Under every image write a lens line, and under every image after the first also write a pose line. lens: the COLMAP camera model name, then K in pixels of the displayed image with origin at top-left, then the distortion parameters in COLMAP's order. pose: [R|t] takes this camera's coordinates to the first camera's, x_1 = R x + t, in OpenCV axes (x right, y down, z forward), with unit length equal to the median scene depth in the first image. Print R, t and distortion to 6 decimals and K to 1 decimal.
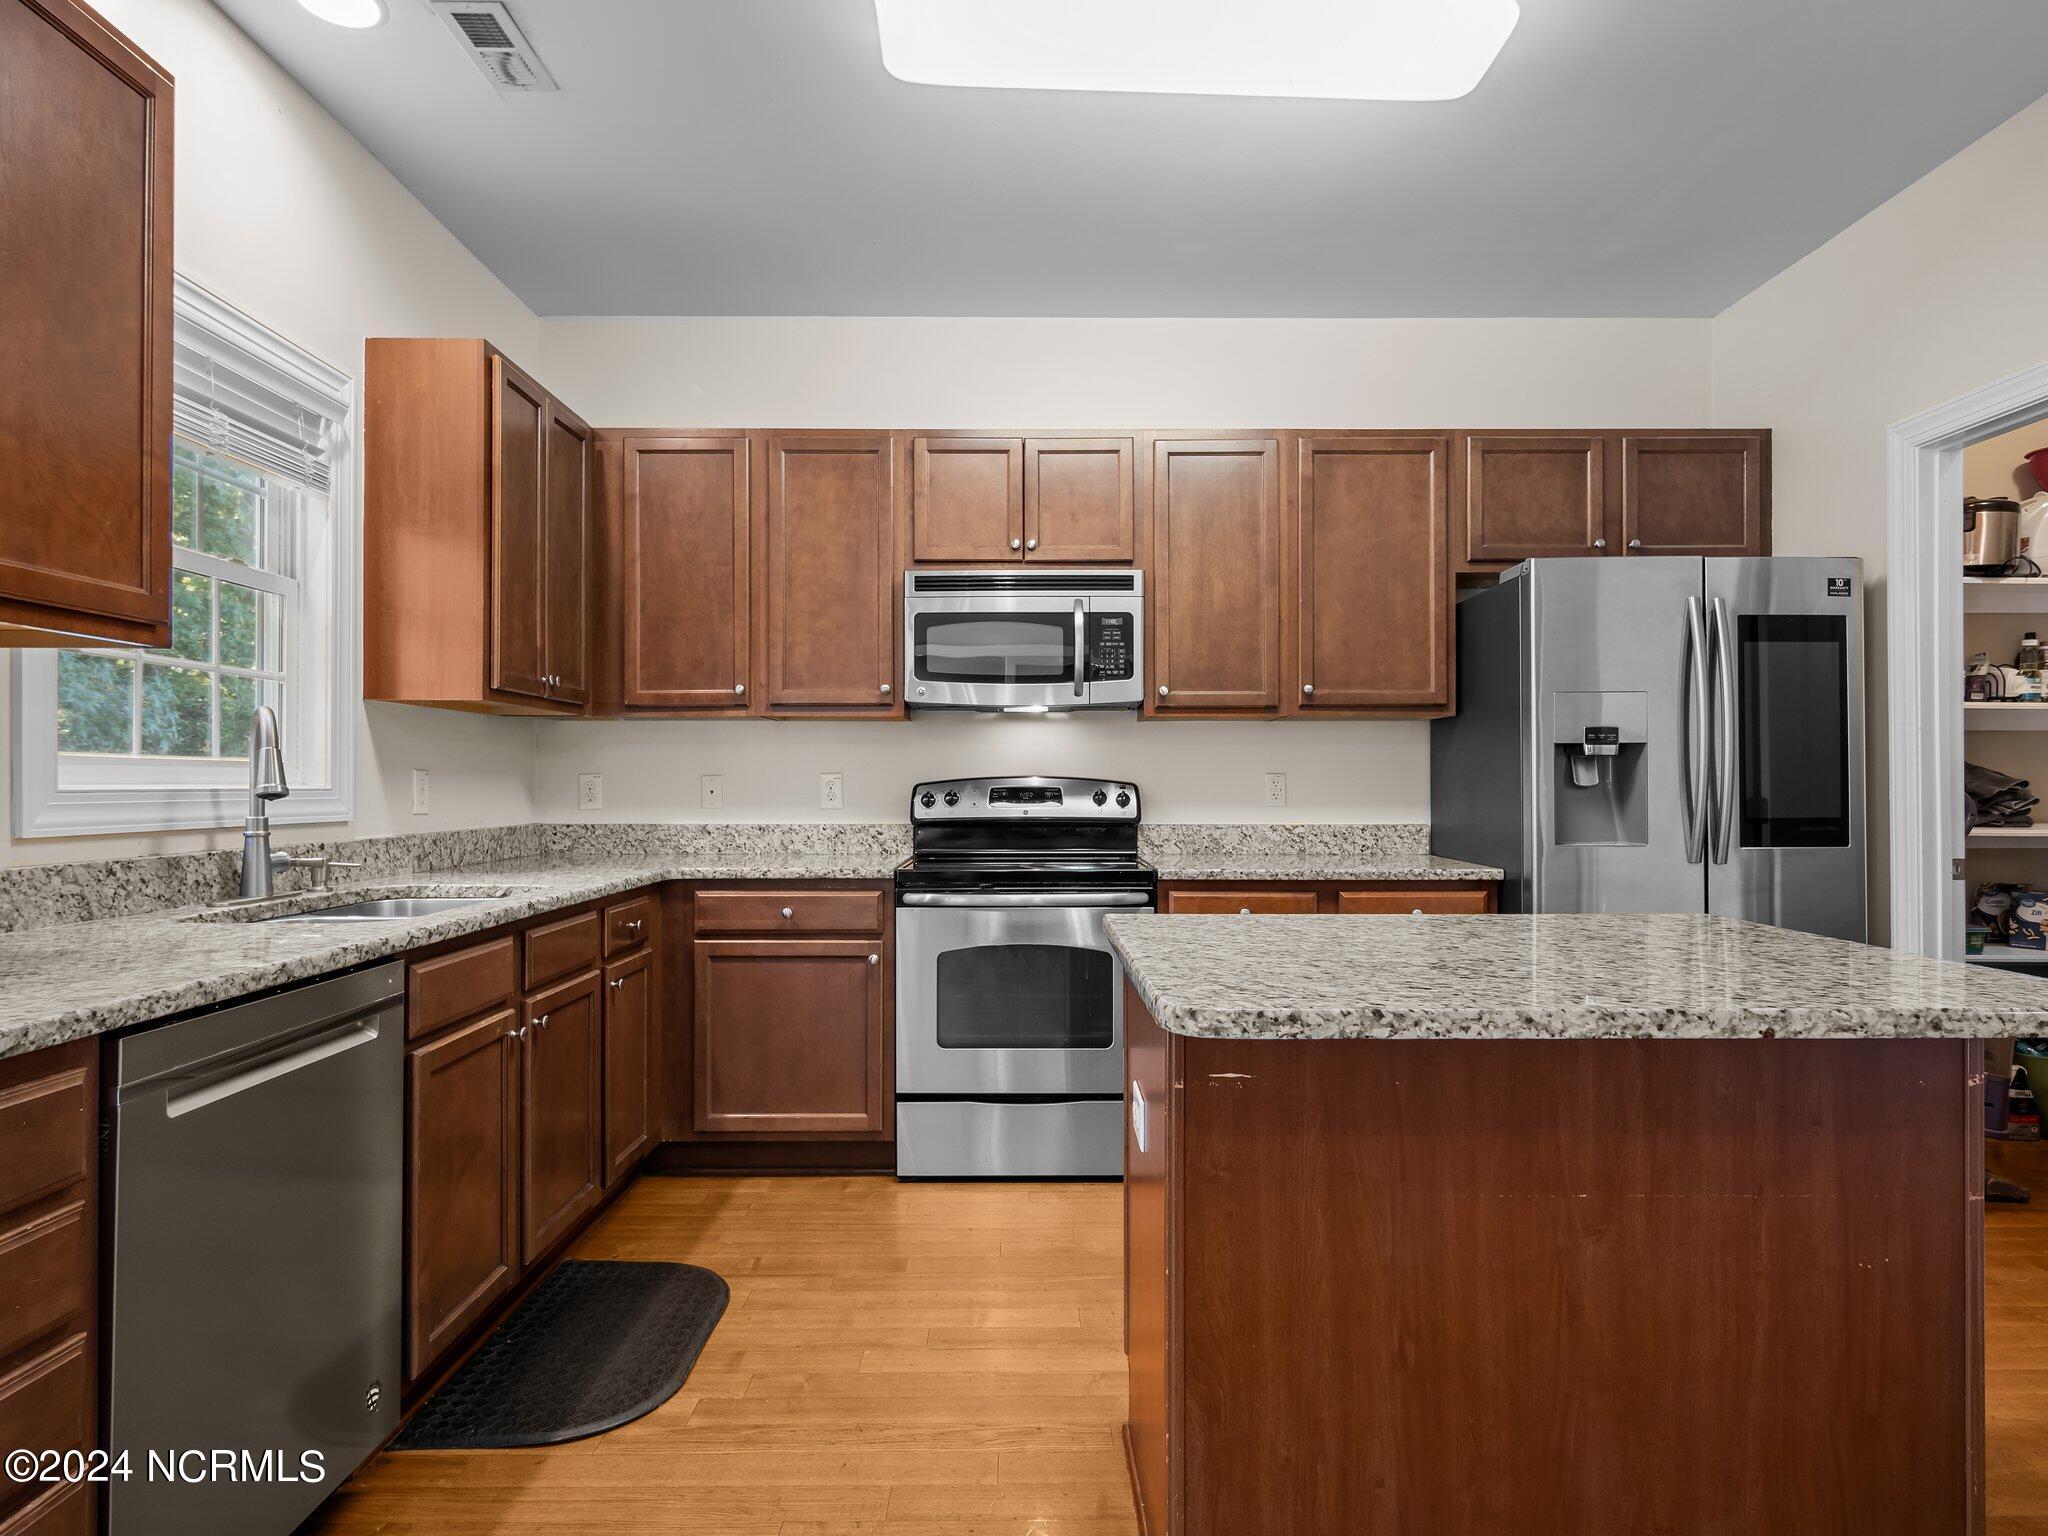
lens RADIAL K [[1148.8, 0, 1026.5], [0, 1148.8, 774.4], [0, 0, 1]] dist [0.004614, -0.000780]
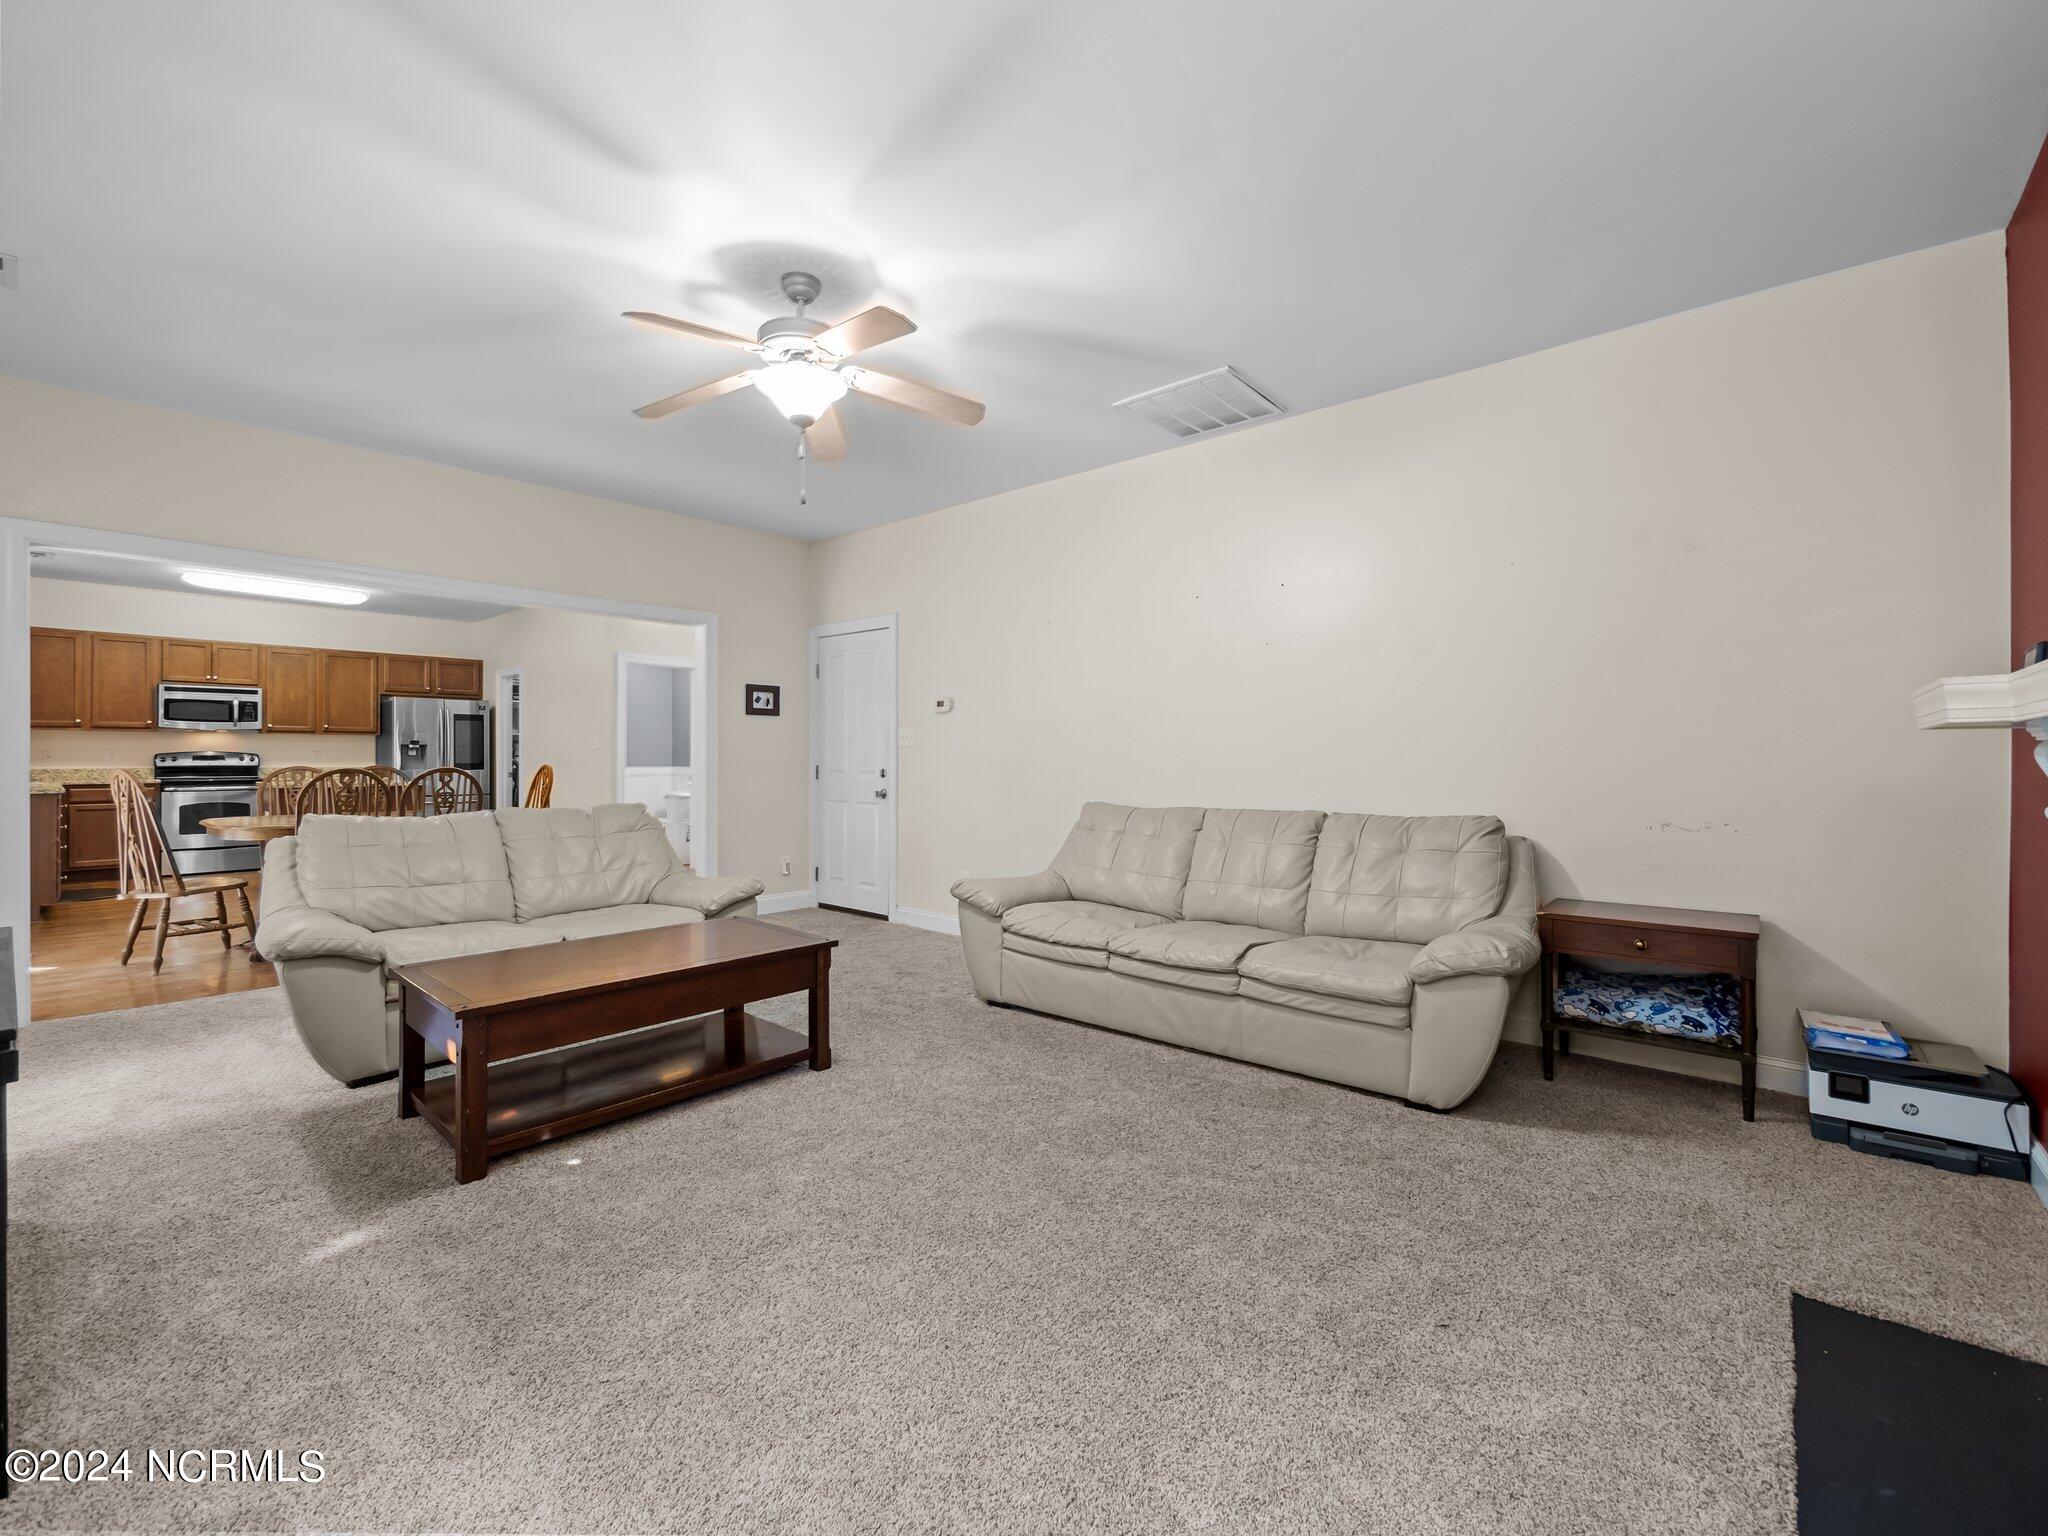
lens RADIAL K [[871.5, 0, 1027.3], [0, 871.5, 754.8], [0, 0, 1]] dist [0.000465, 0.000001]
pose [[0.658071, 0.004116, 0.752944, -0.327686], [-0.005362, 0.999985, -0.000779, 0.000228], [-0.752936, -0.003525, 0.658084, -2.239299]]
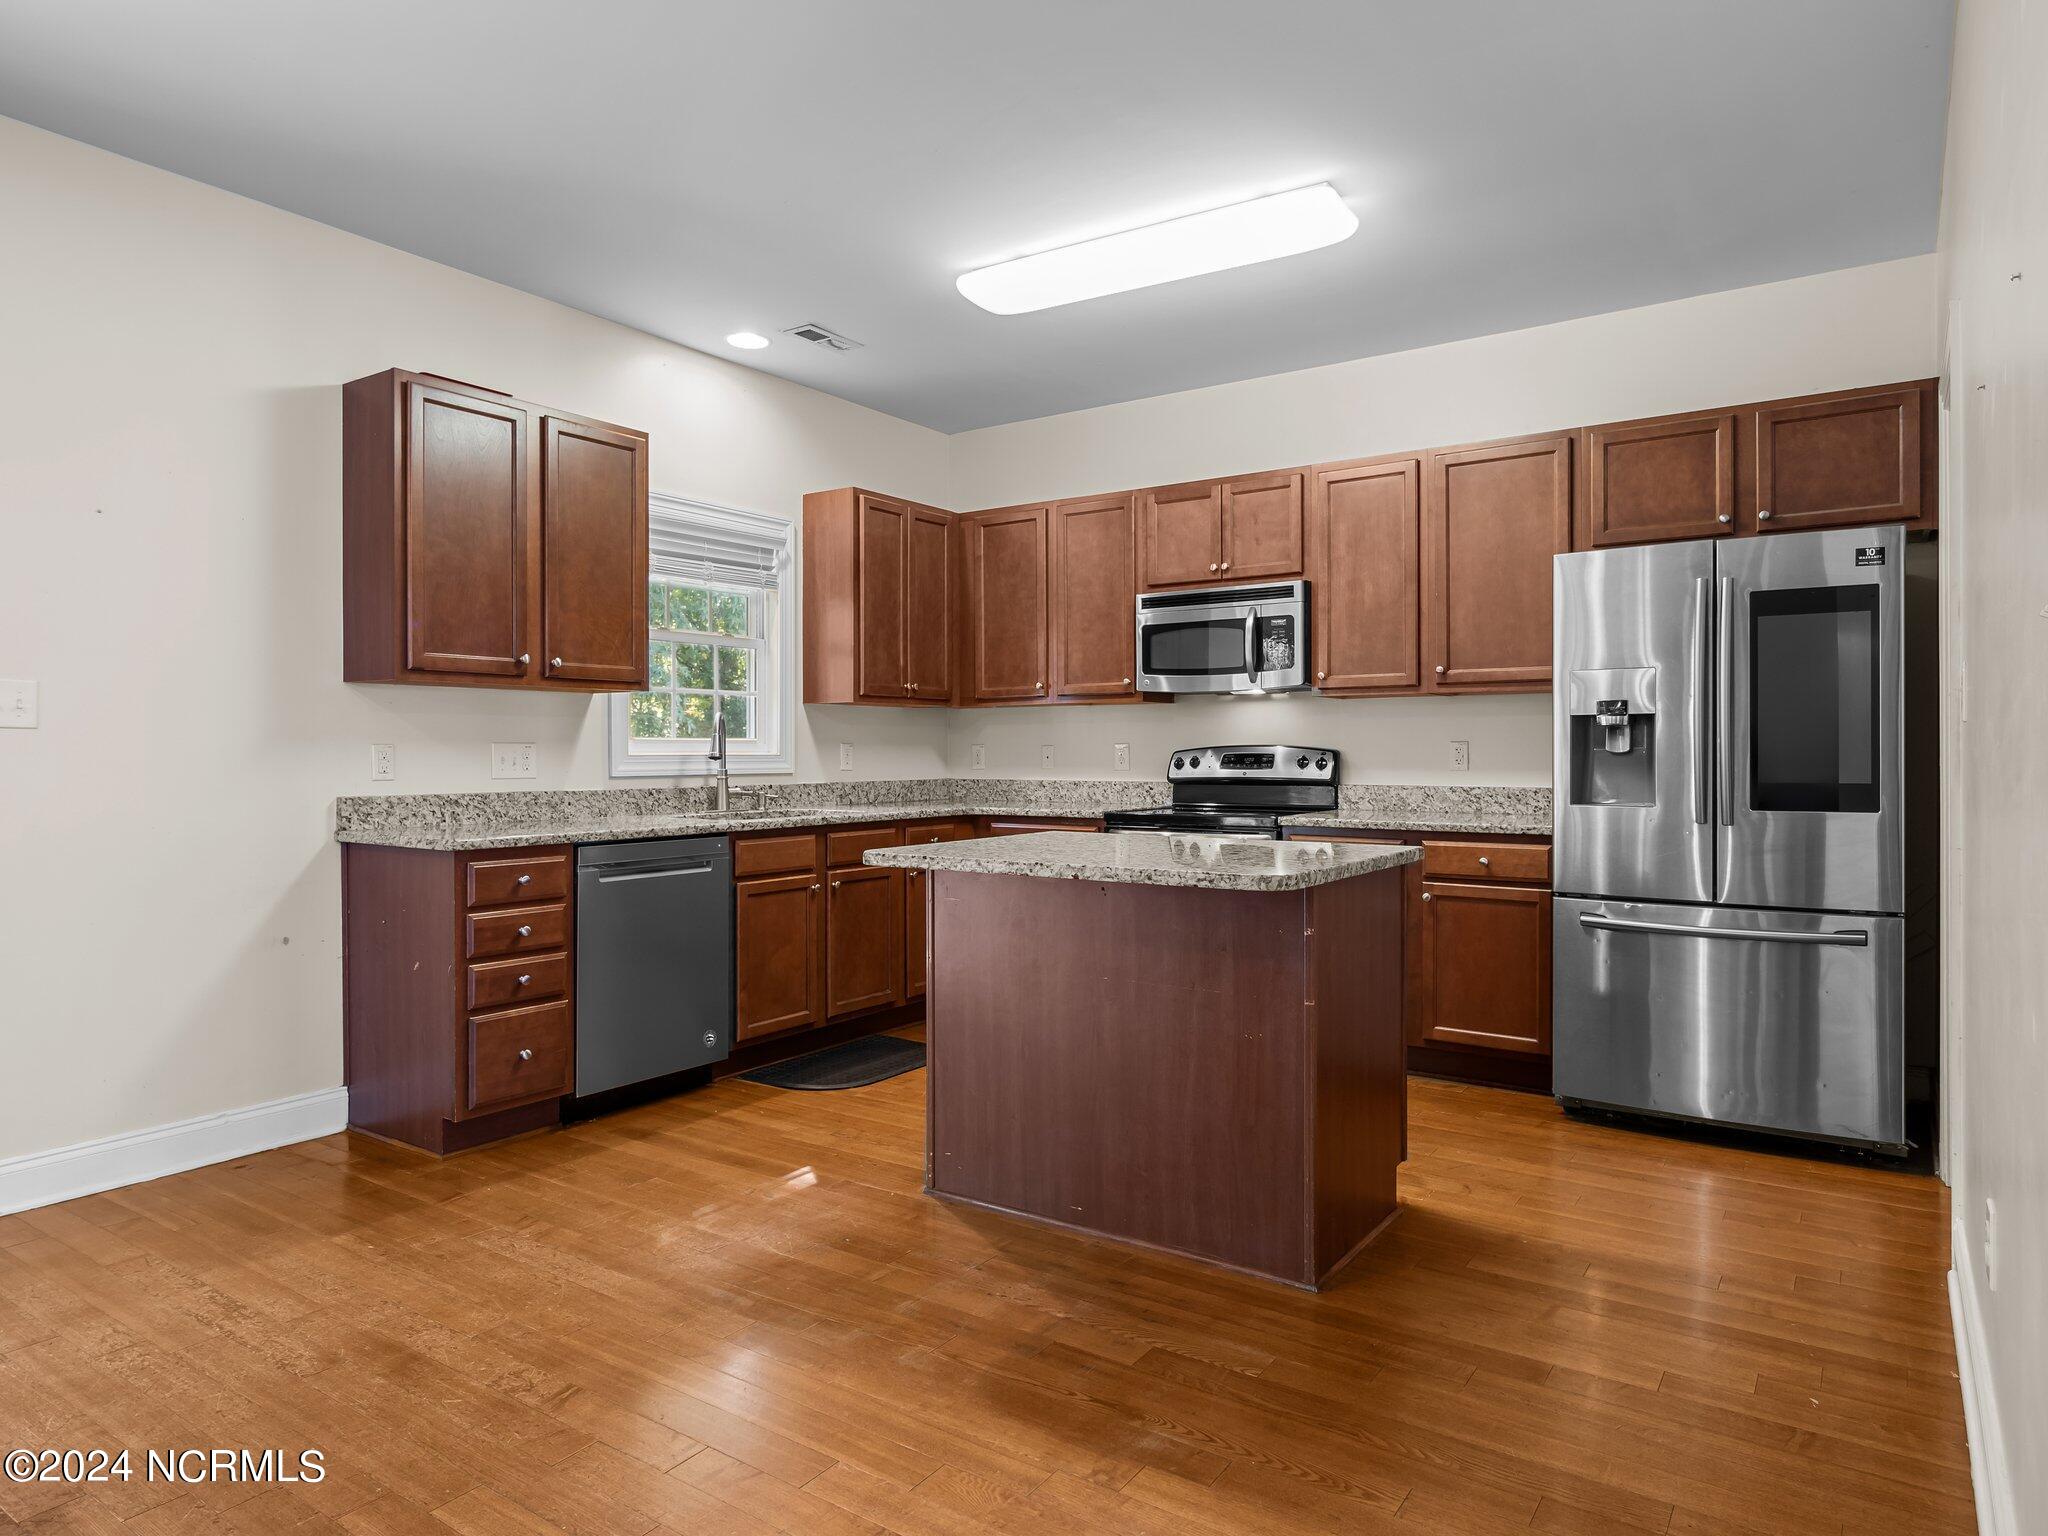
lens RADIAL K [[1246.7, 0, 1028.5], [0, 1246.7, 750.8], [0, 0, 1]] dist [0.000963, -0.000496]
pose [[0.821114, -0.001791, -0.570761, 0.624869], [0.006575, 0.999958, 0.006320, -0.002664], [0.570726, -0.008942, 0.821092, -0.283058]]
